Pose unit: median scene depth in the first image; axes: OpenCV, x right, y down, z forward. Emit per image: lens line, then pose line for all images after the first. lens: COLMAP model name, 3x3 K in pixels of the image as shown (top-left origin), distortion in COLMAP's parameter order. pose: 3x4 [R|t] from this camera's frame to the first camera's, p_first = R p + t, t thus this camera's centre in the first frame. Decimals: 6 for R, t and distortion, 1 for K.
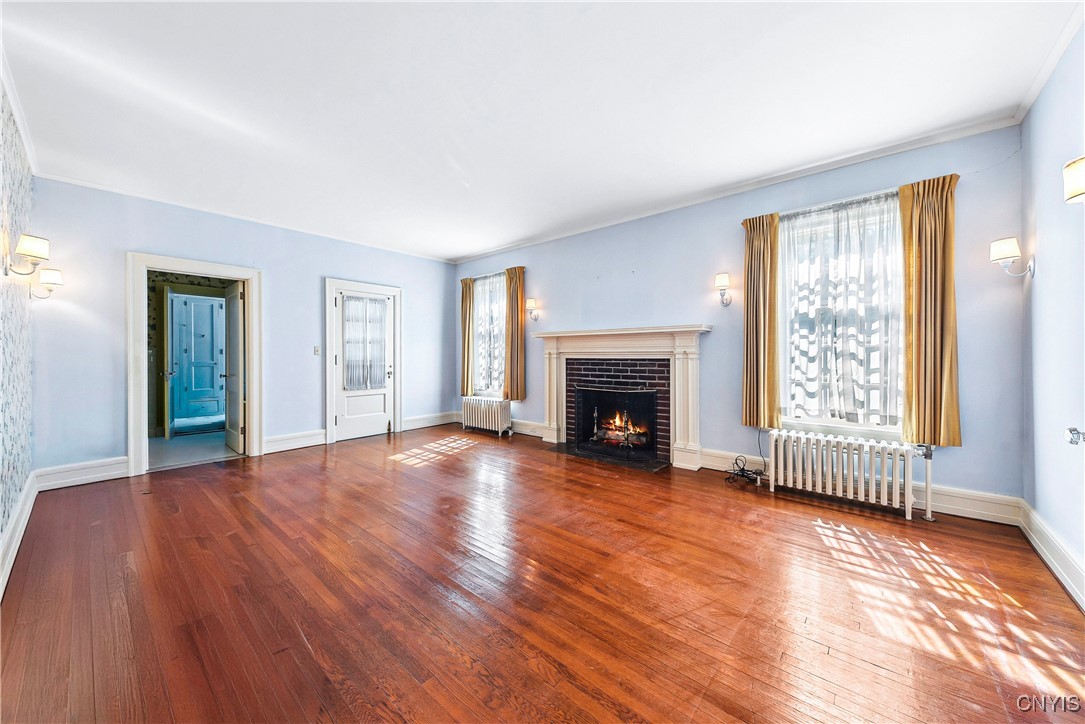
lens RADIAL K [[370.0, 0, 540.5], [0, 370.0, 356.7], [0, 0, 1]] dist [0.009576, -0.000083]
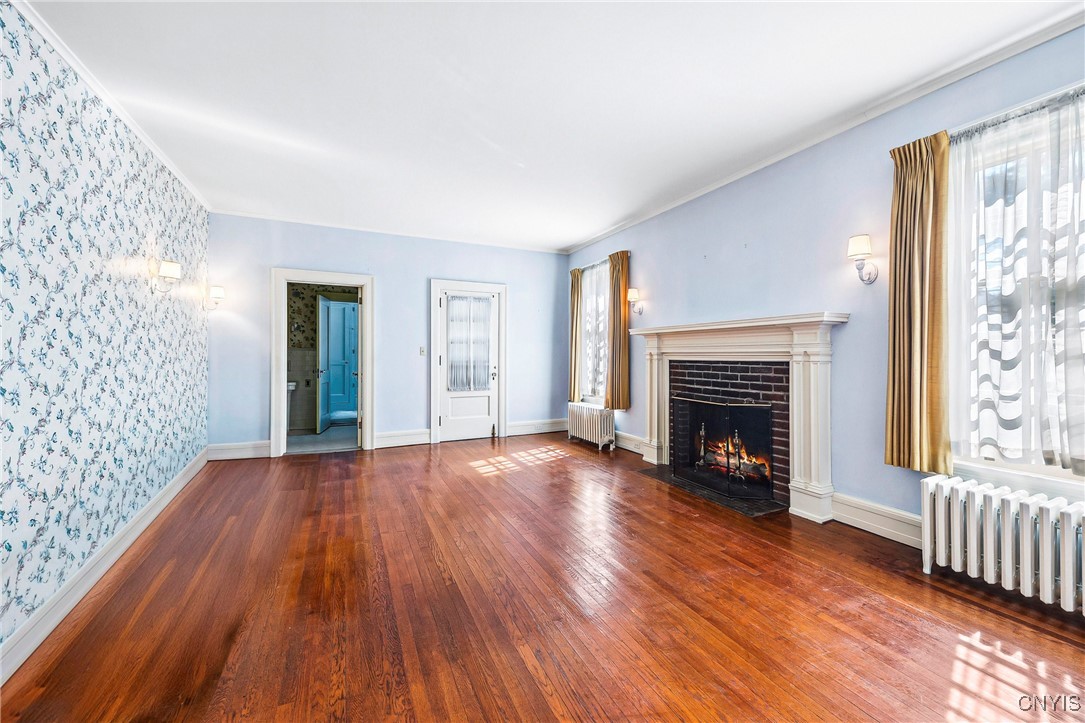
lens RADIAL K [[421.9, 0, 573.5], [0, 421.9, 355.9], [0, 0, 1]] dist [0.010325, -0.001417]
pose [[0.933711, 0.002657, -0.358017, 0.244732], [-0.003982, 0.999988, -0.002962, -0.001537], [0.358005, 0.004191, 0.933710, 0.082746]]
